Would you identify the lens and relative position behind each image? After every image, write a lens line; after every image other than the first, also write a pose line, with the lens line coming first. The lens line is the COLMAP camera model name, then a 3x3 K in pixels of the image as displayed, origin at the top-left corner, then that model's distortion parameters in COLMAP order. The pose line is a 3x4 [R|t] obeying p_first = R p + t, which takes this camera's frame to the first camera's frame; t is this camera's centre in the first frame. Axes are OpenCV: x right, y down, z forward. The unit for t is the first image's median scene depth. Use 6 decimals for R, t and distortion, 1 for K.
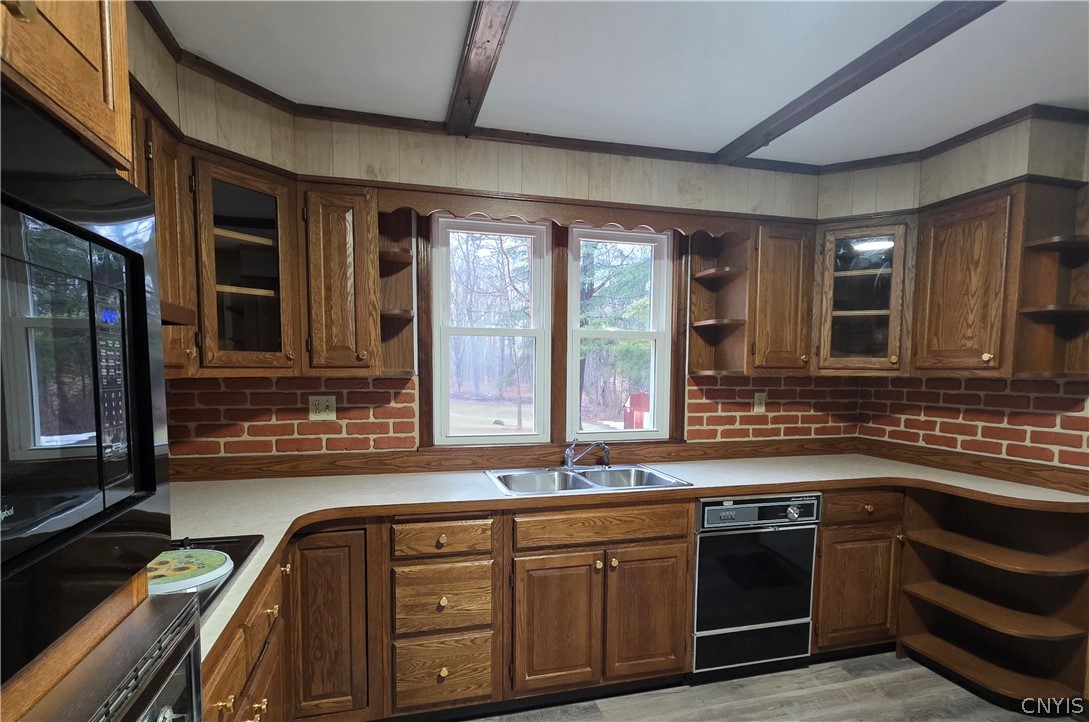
lens RADIAL K [[564.5, 0, 541.6], [0, 564.5, 407.9], [0, 0, 1]] dist [0.000219, 0.000119]
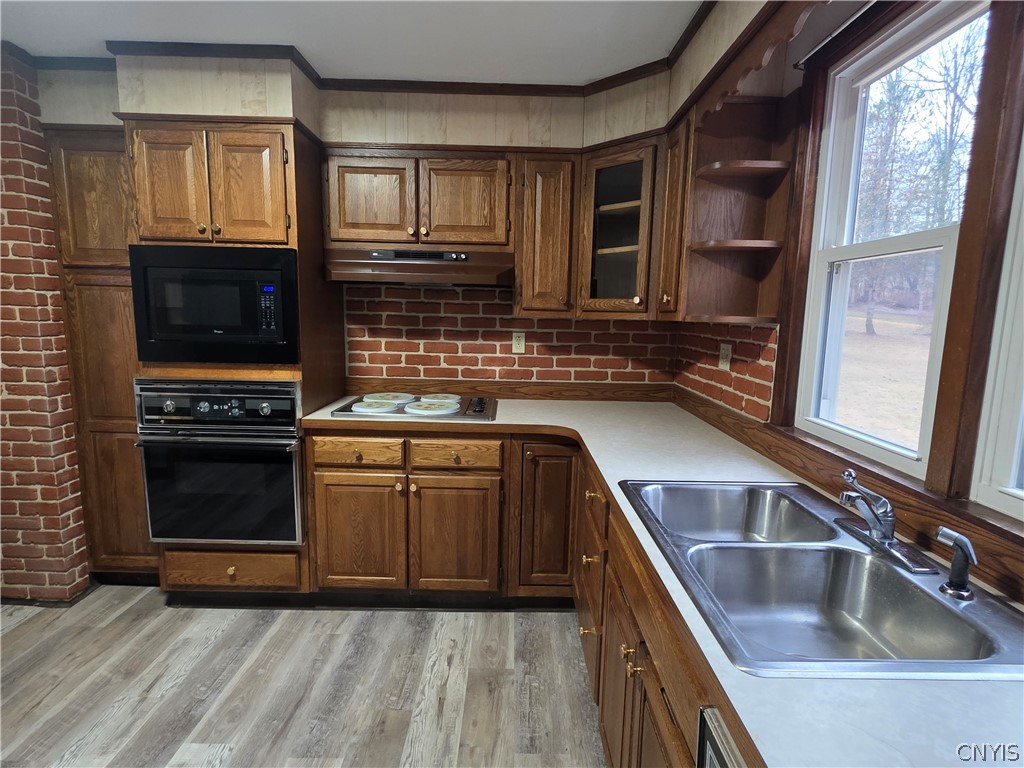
lens RADIAL K [[519.5, 0, 513.3], [0, 519.5, 386.0], [0, 0, 1]] dist [0.001790, 0.000074]
pose [[-0.258546, 0.126464, -0.957685, 0.530615], [-0.089870, 0.983945, 0.154194, -0.053296], [0.961809, 0.125933, -0.243030, 0.865554]]
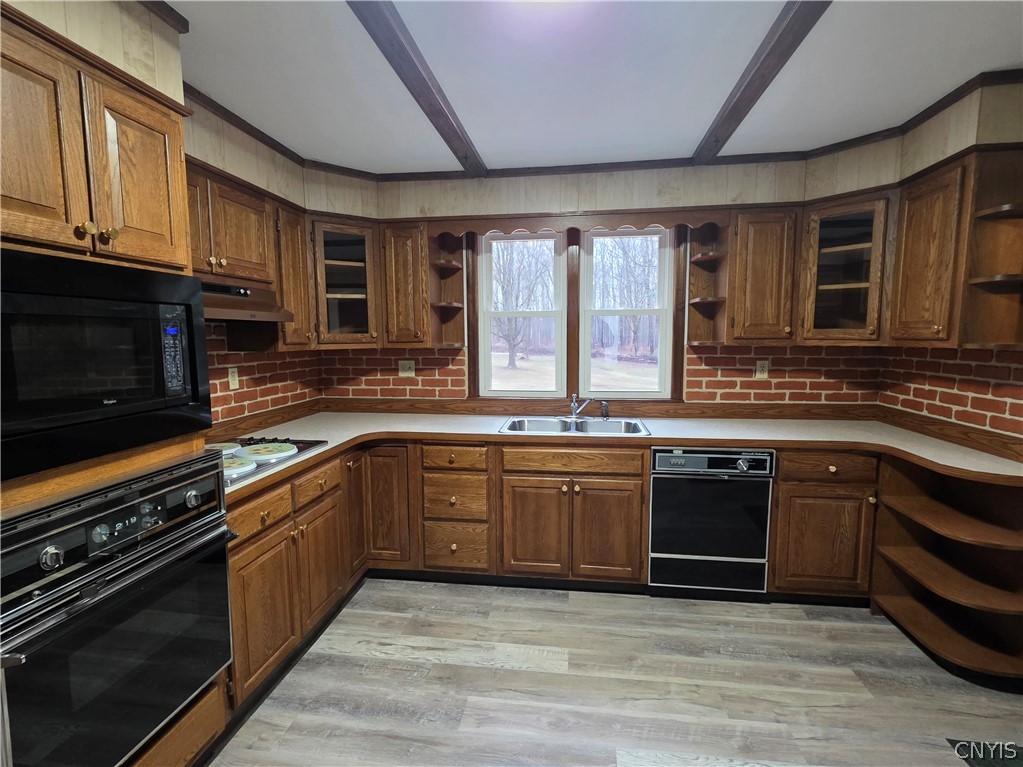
lens RADIAL K [[499.2, 0, 511.5], [0, 499.2, 383.5], [0, 0, 1]] dist [0.000844, -0.000246]
pose [[0.919390, 0.026544, -0.392452, 0.389678], [-0.015582, 0.999395, 0.031092, -0.005787], [0.393040, -0.022470, 0.919247, -0.118136]]
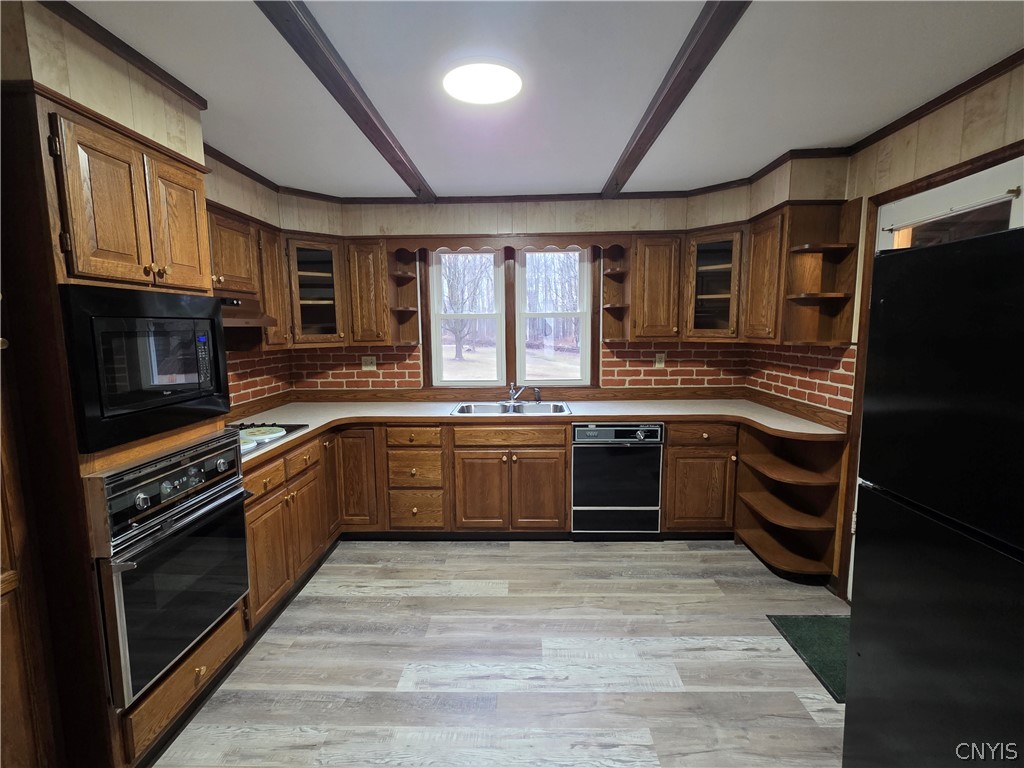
lens RADIAL K [[486.7, 0, 512.0], [0, 486.7, 384.0], [0, 0, 1]] dist [0.000055, -0.000152]
pose [[0.956915, 0.017711, -0.289826, 0.470502], [-0.003381, 0.998750, 0.049870, -0.012699], [0.290347, -0.046742, 0.955779, -0.316818]]
